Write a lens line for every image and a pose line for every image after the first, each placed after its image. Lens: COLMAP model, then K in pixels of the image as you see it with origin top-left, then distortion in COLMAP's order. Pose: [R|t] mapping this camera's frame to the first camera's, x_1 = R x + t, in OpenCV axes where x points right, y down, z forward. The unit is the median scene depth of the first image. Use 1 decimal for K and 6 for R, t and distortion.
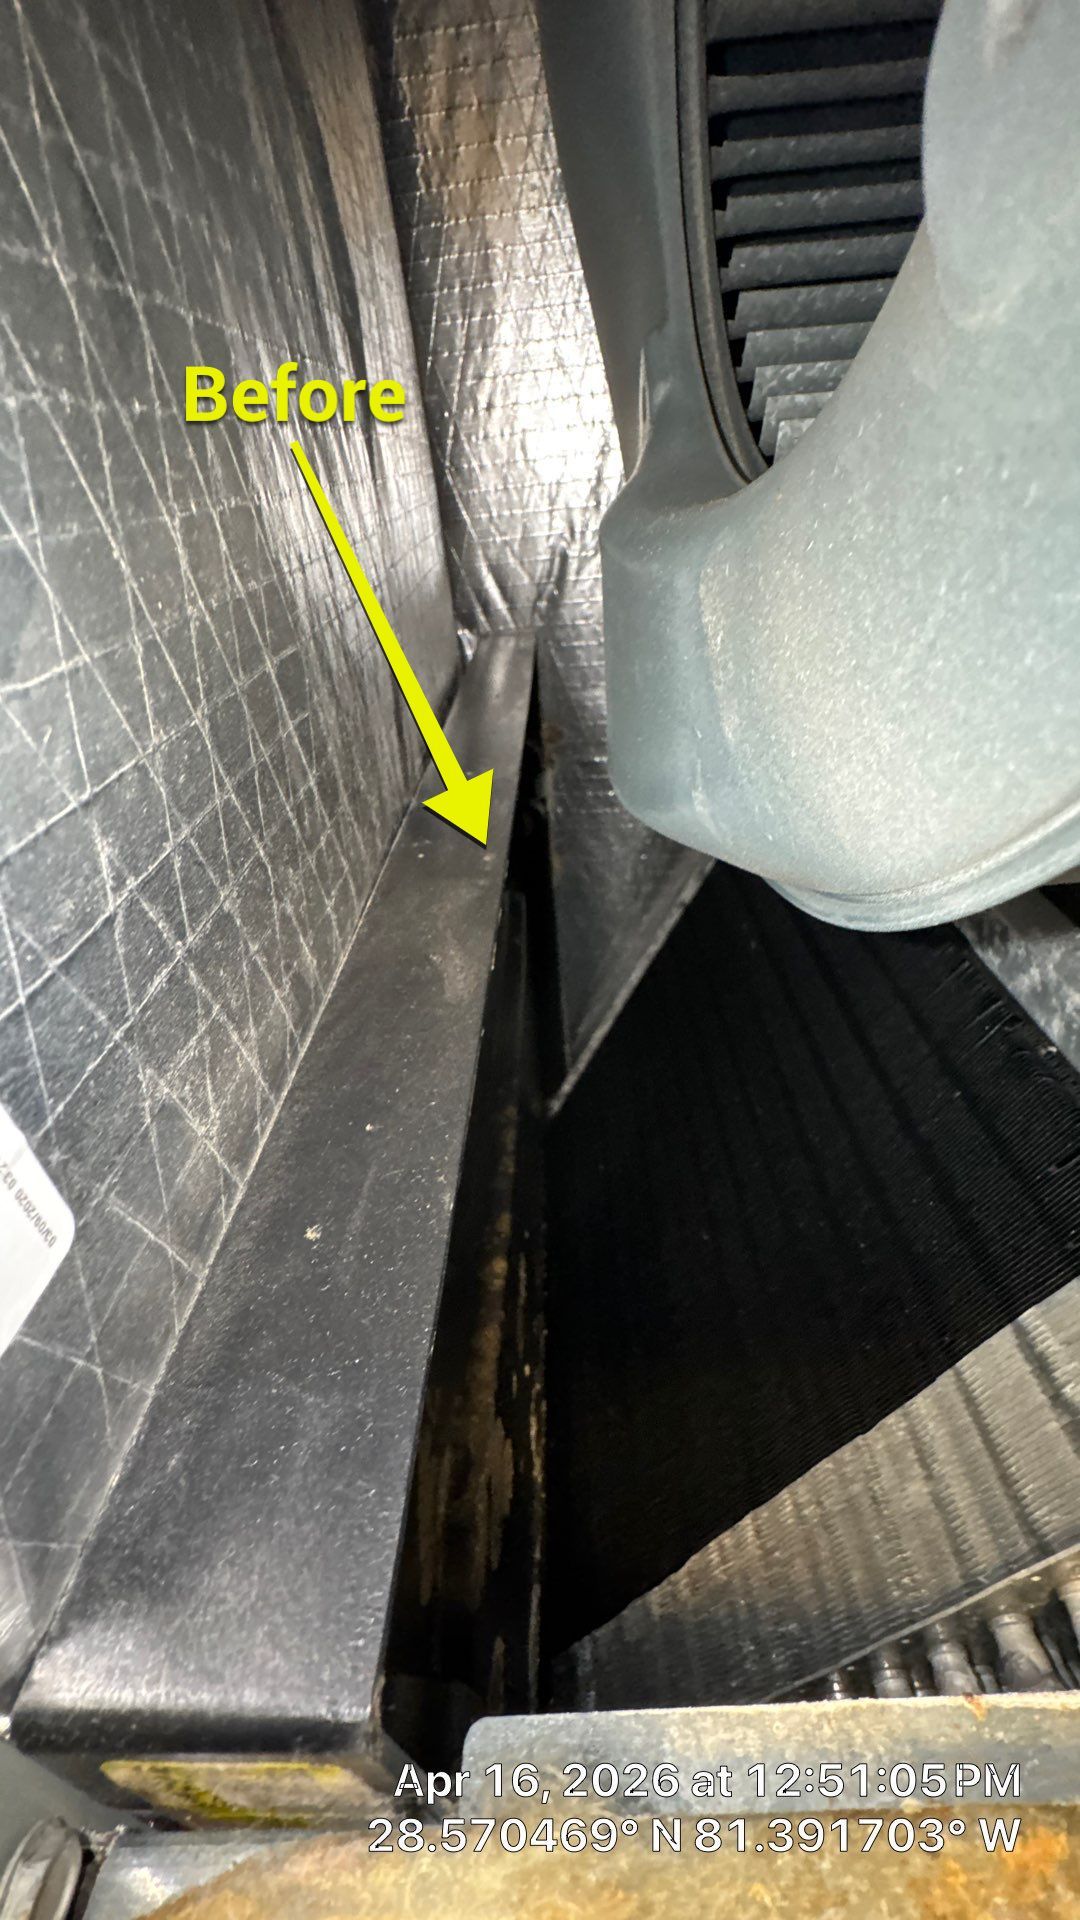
lens RADIAL K [[746.4, 0, 540.0], [0, 746.4, 960.0], [0, 0, 1]] dist [0.133588, 0.000010]
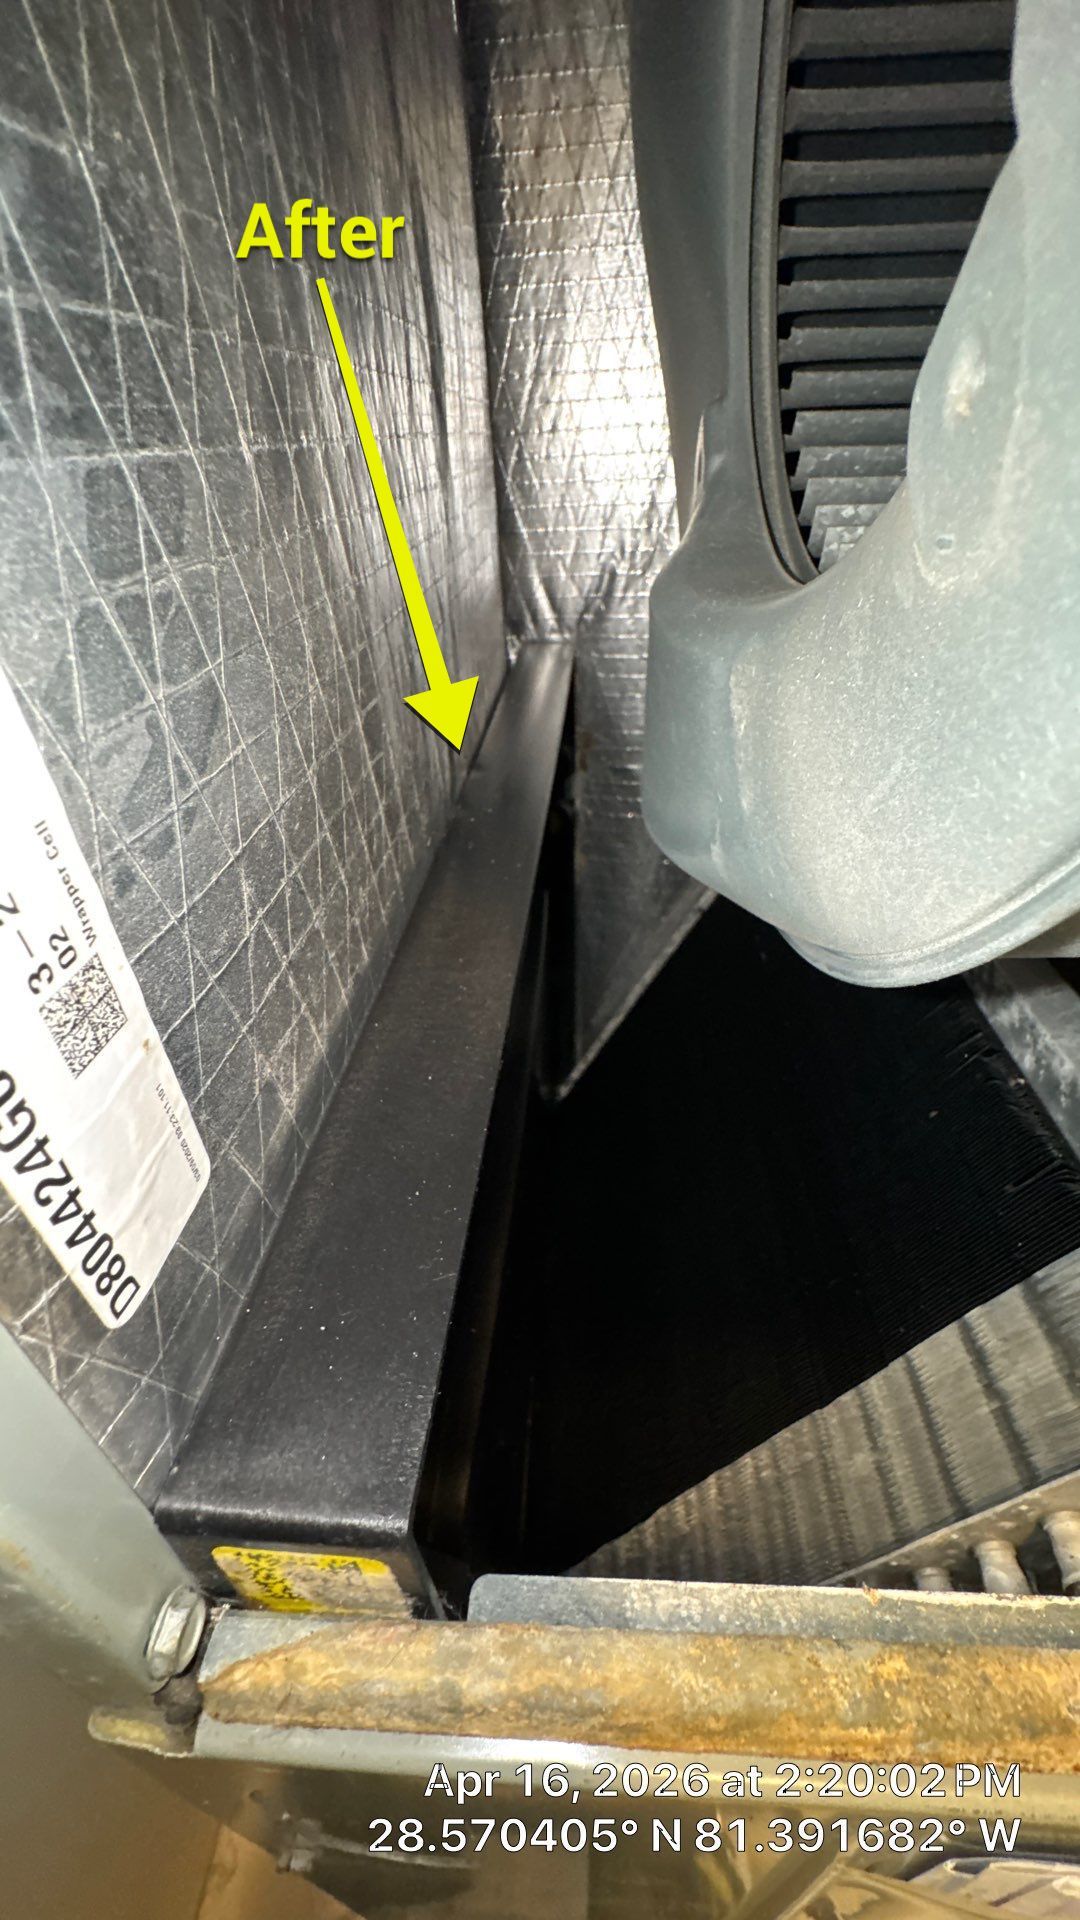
lens RADIAL K [[780.9, 0, 540.0], [0, 780.9, 960.0], [0, 0, 1]] dist [0.142649, 0.000022]
pose [[0.997017, 0.075256, -0.017156, -0.010553], [-0.074556, 0.996480, 0.038323, -0.040321], [0.019979, -0.036930, 0.999118, -0.125122]]
